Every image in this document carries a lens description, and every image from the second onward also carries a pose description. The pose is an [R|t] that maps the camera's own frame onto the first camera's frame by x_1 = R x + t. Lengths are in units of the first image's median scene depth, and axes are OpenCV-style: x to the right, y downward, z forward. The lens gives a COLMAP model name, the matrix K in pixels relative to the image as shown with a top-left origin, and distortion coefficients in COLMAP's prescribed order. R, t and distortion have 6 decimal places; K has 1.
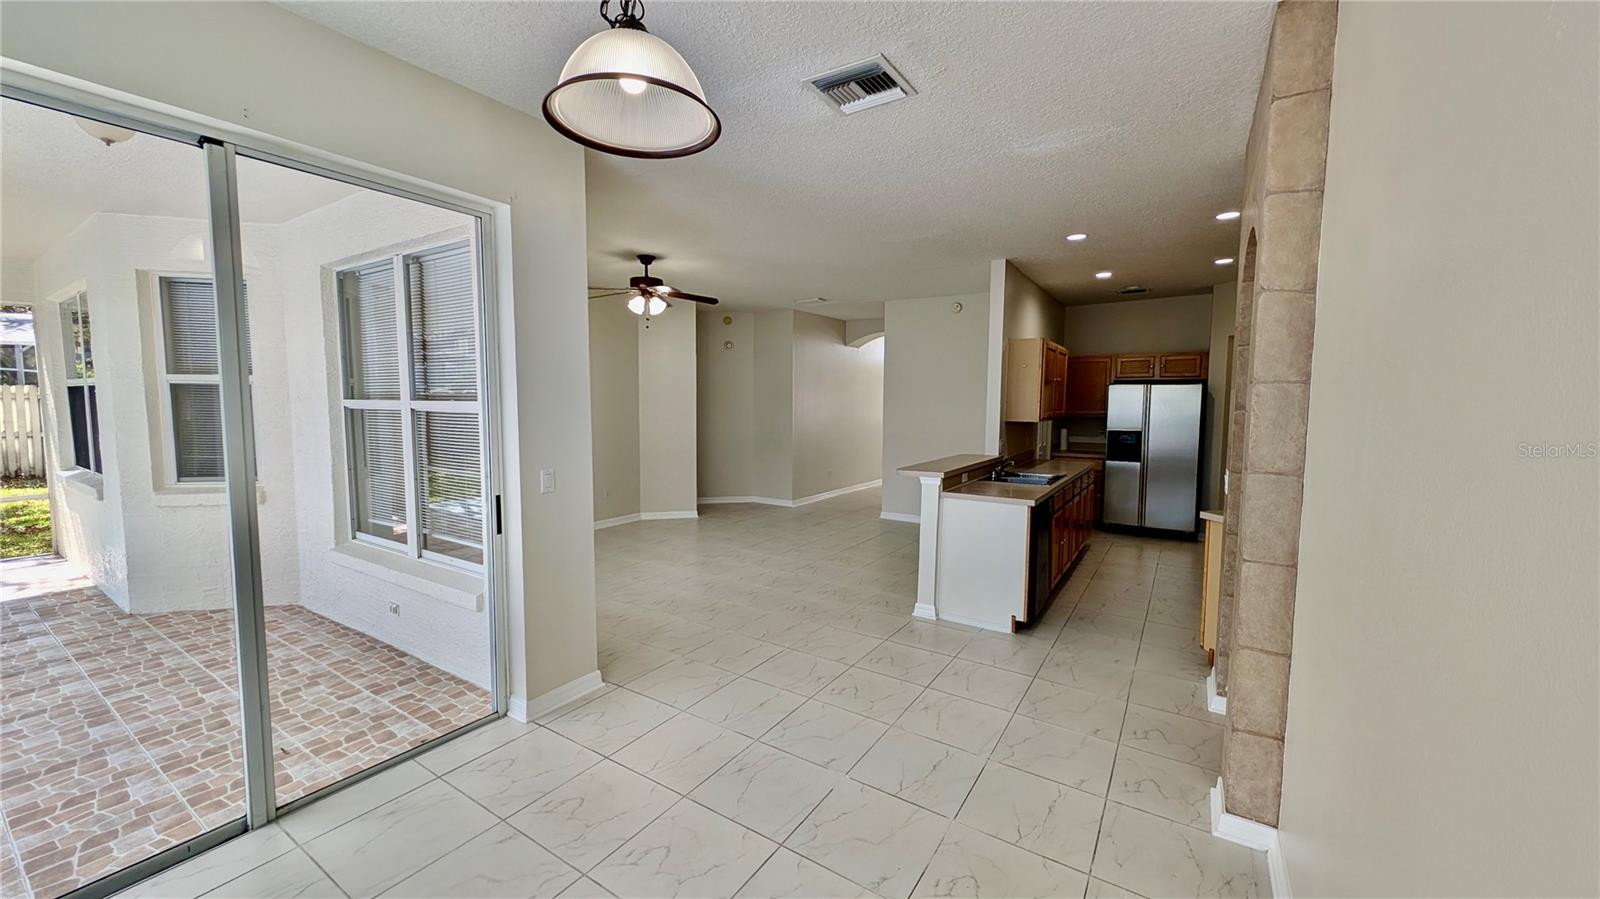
lens RADIAL K [[595.8, 0, 800.6], [0, 595.8, 447.9], [0, 0, 1]] dist [-0.006109, -0.000077]
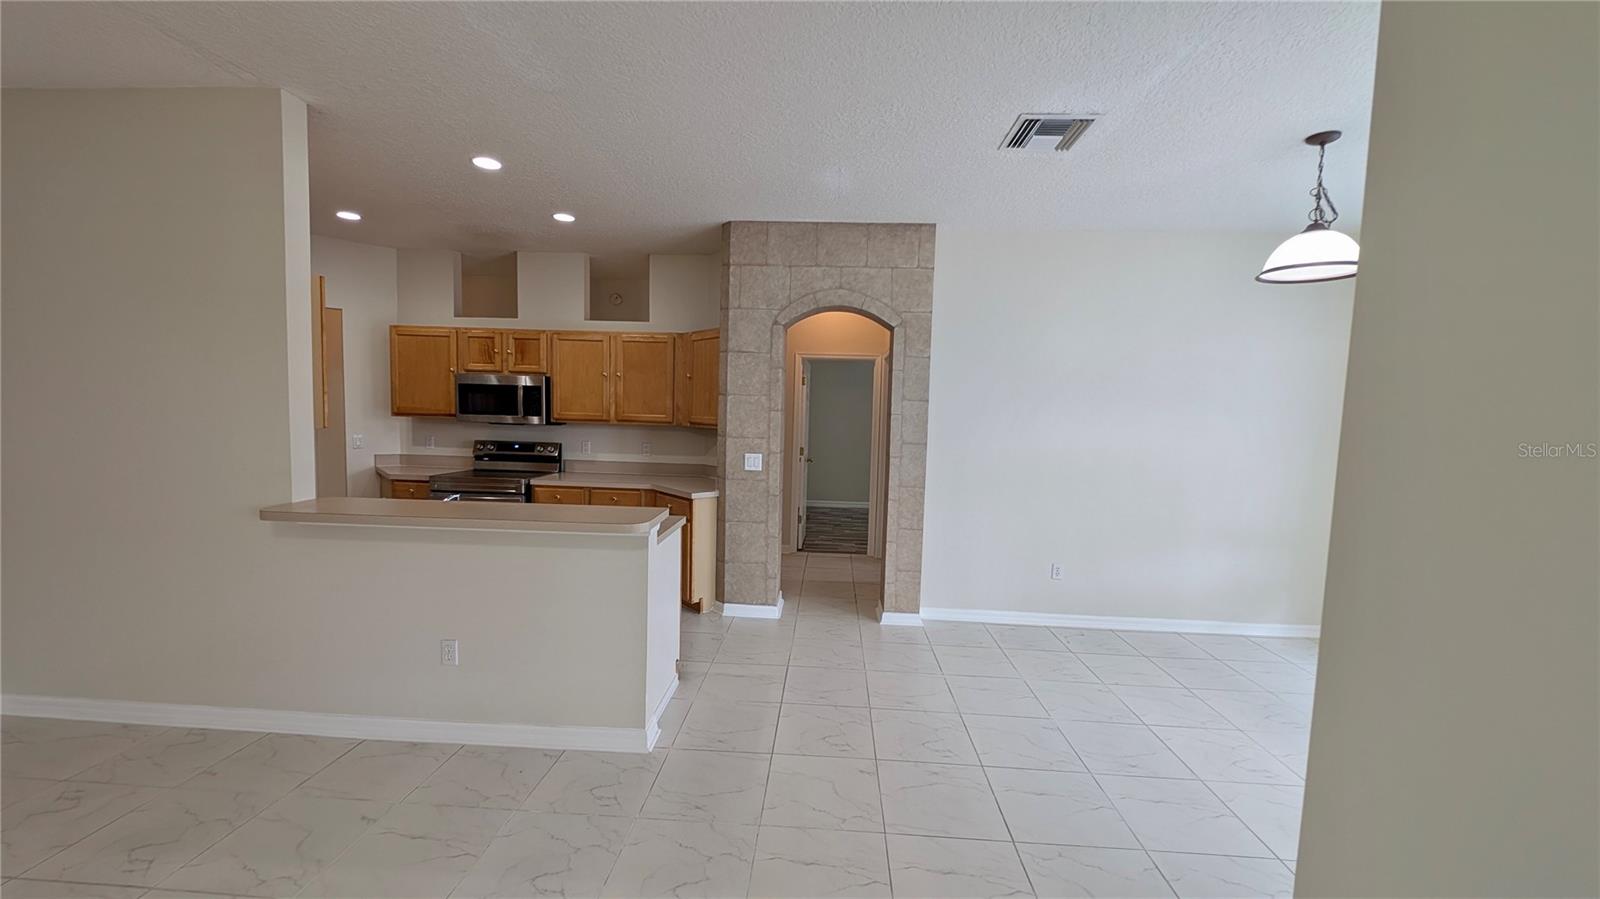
lens RADIAL K [[590.3, 0, 795.4], [0, 590.3, 453.1], [0, 0, 1]] dist [-0.006883, -0.000364]
pose [[-0.501231, -0.085525, 0.861077, -0.239802], [0.032586, 0.992532, 0.117550, -0.056699], [-0.864700, 0.086978, -0.494701, 0.727524]]
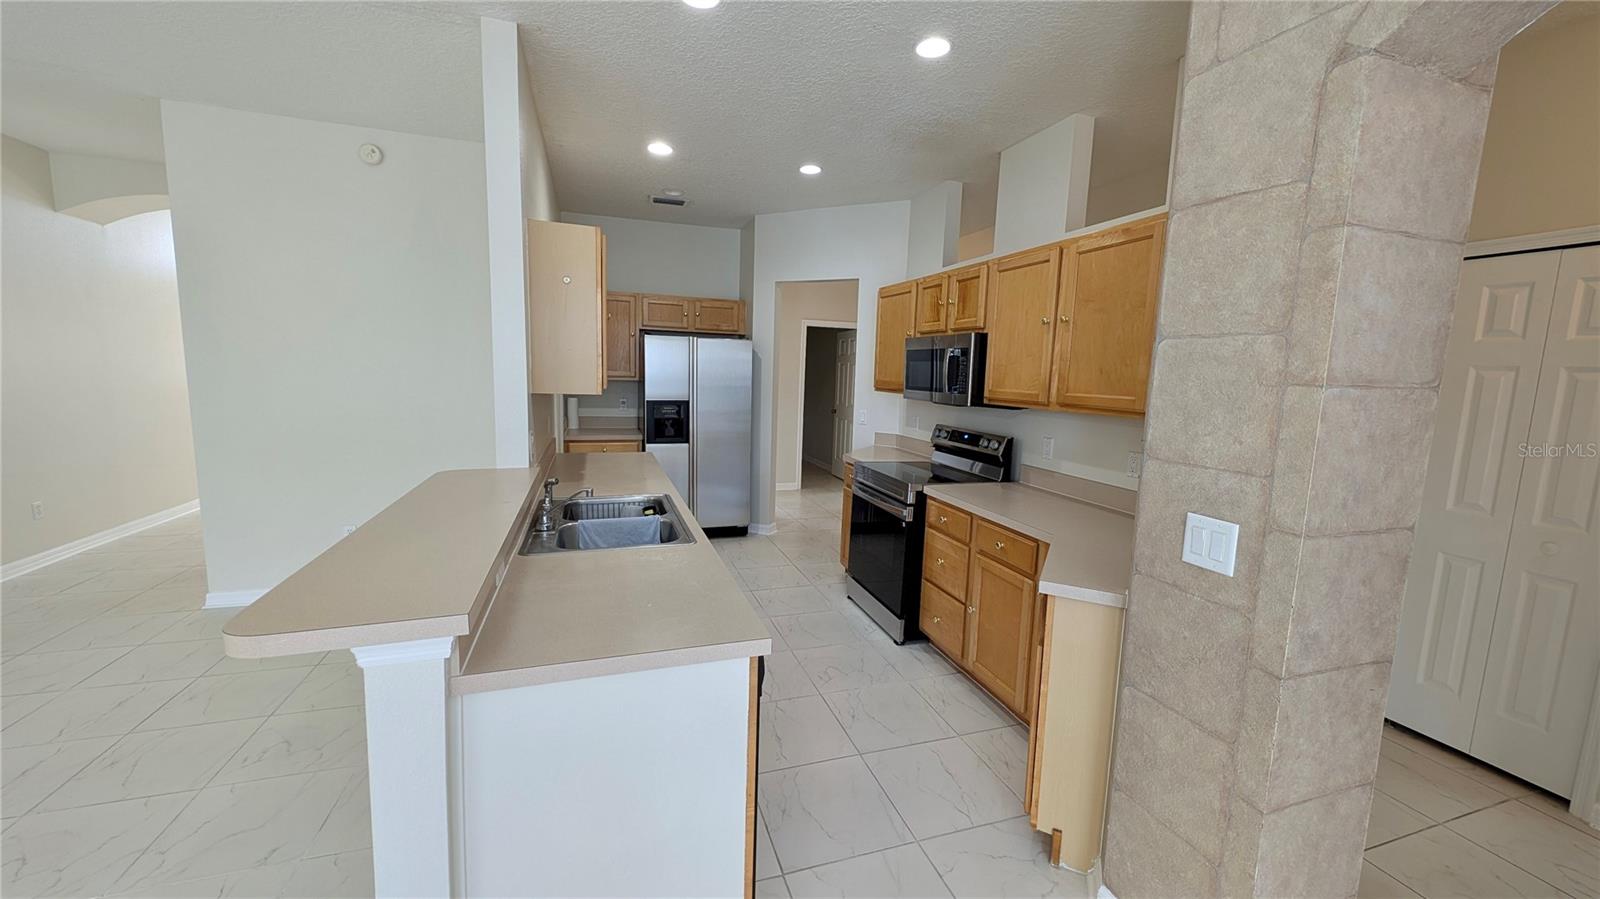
lens RADIAL K [[595.8, 0, 800.6], [0, 595.8, 447.9], [0, 0, 1]] dist [-0.006109, -0.000077]
pose [[0.612706, -0.089581, 0.785218, 0.080488], [0.032404, 0.995567, 0.088295, -0.030054], [-0.789646, -0.028655, 0.612893, 0.443296]]
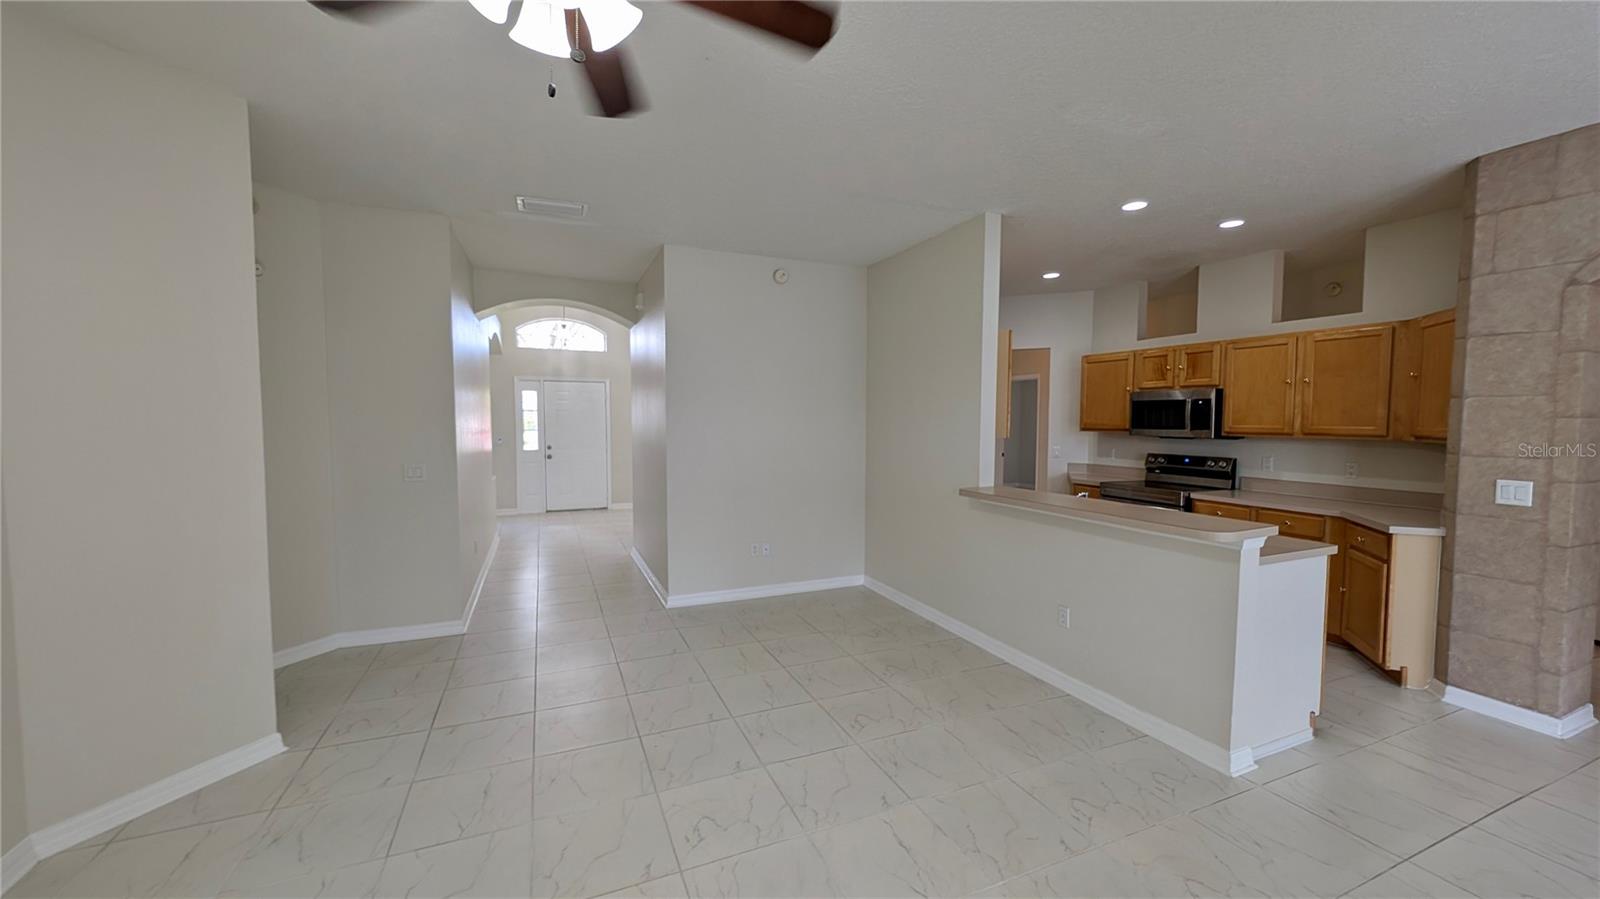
lens RADIAL K [[590.3, 0, 795.4], [0, 590.3, 453.1], [0, 0, 1]] dist [-0.006883, -0.000364]
pose [[0.566126, -0.057243, 0.822329, -0.320823], [0.066844, 0.997489, 0.023418, -0.048595], [-0.821604, 0.041710, 0.568531, 0.643323]]
